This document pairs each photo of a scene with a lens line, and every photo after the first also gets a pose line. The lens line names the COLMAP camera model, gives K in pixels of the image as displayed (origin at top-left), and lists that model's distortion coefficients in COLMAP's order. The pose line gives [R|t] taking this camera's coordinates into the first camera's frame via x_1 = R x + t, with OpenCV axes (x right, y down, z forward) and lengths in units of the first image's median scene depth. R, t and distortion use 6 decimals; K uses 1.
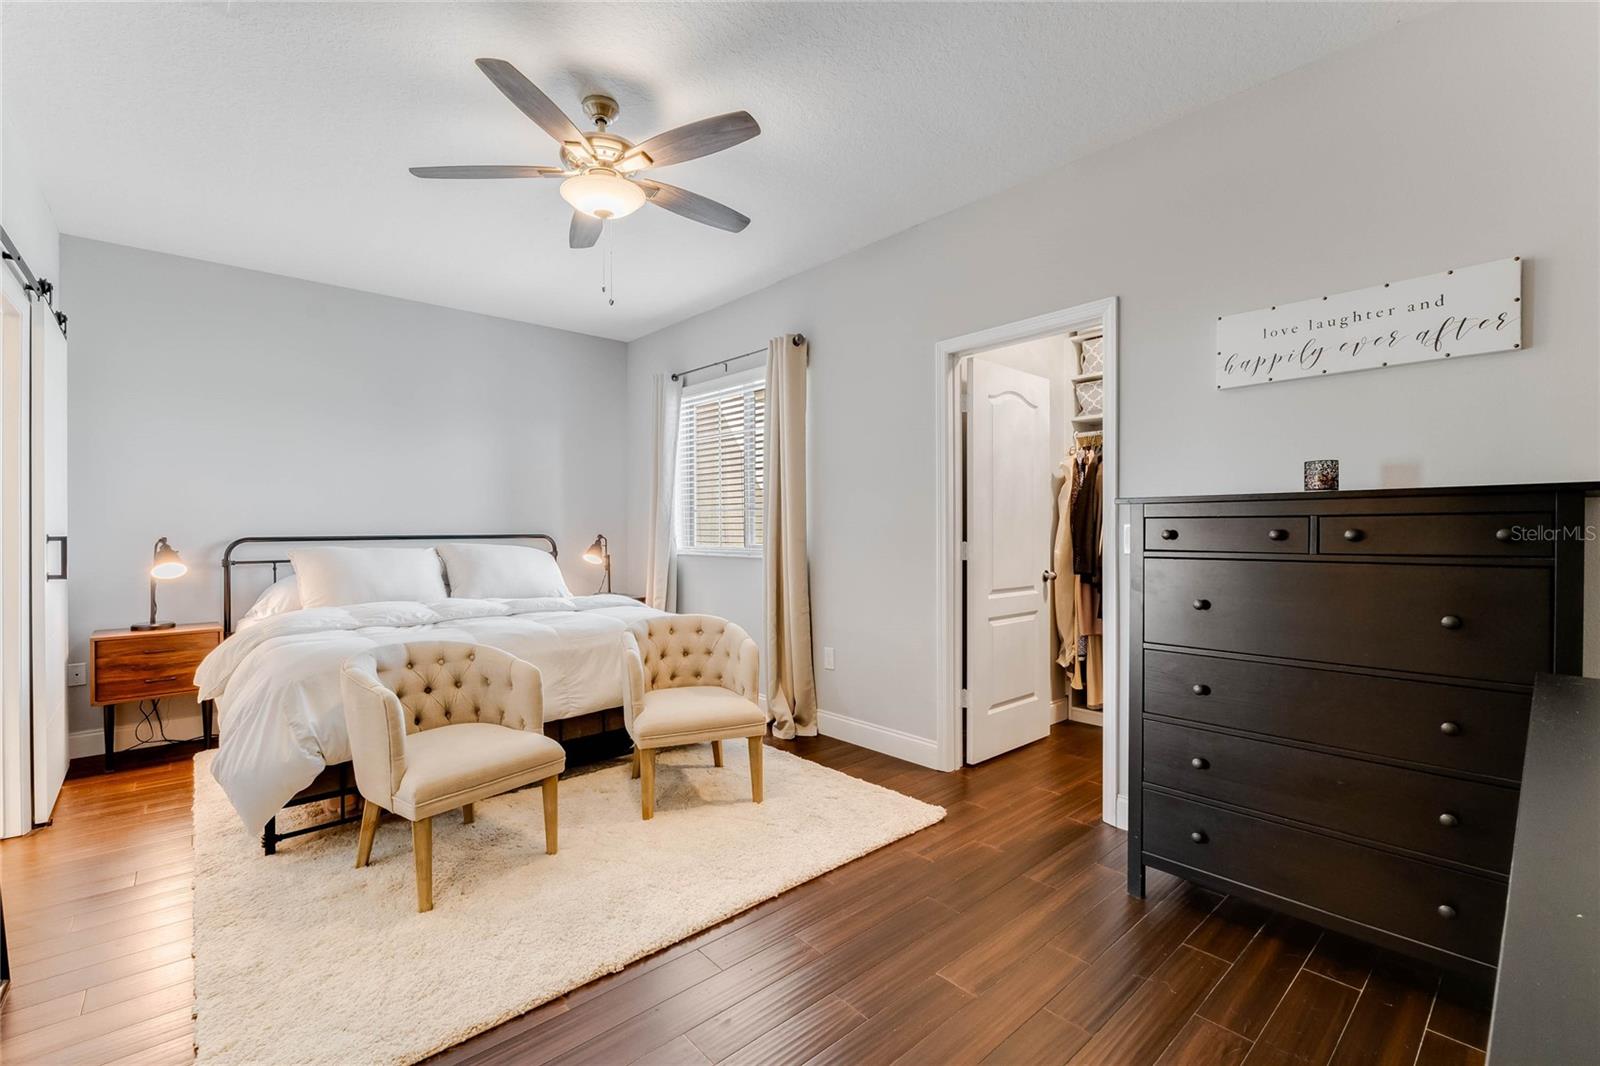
lens RADIAL K [[701.8, 0, 800.0], [0, 701.8, 533.0], [0, 0, 1]] dist [0.000045, -0.000405]
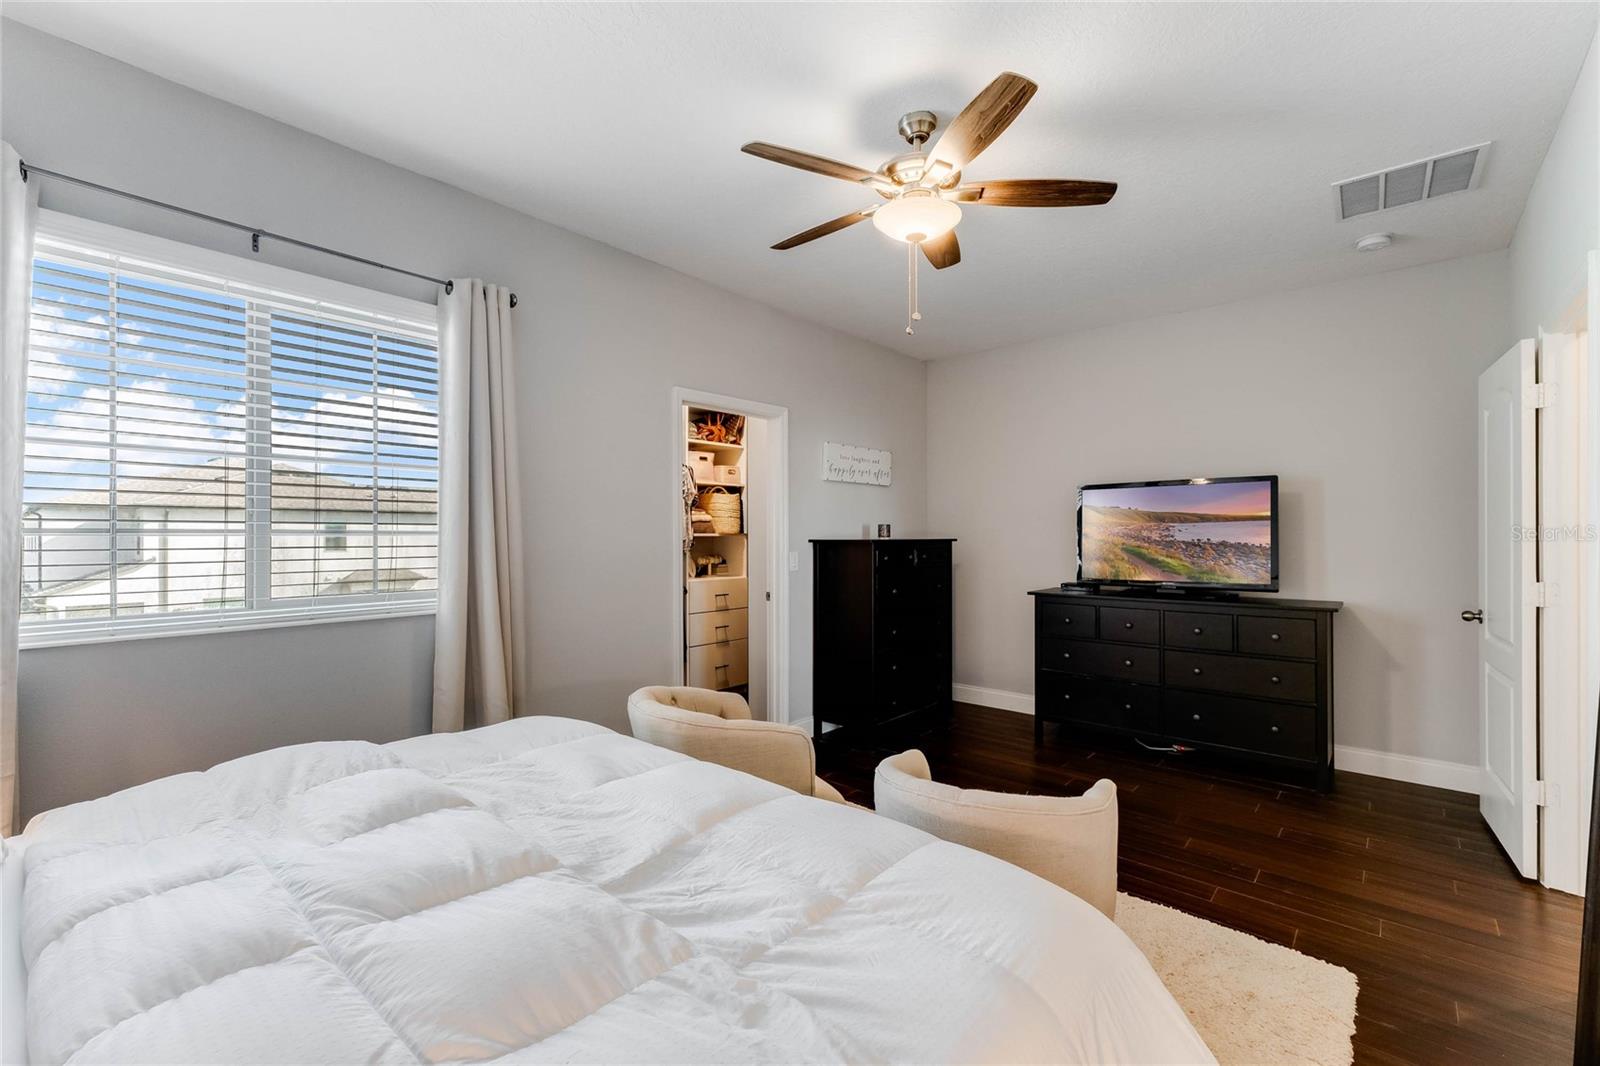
lens RADIAL K [[670.3, 0, 800.3], [0, 670.3, 530.3], [0, 0, 1]] dist [0.003164, 0.000273]
pose [[-0.128135, 0.007103, 0.991731, -1.312262], [0.007043, 0.999956, -0.006252, -0.064986], [-0.991732, 0.006184, -0.128179, 1.447649]]
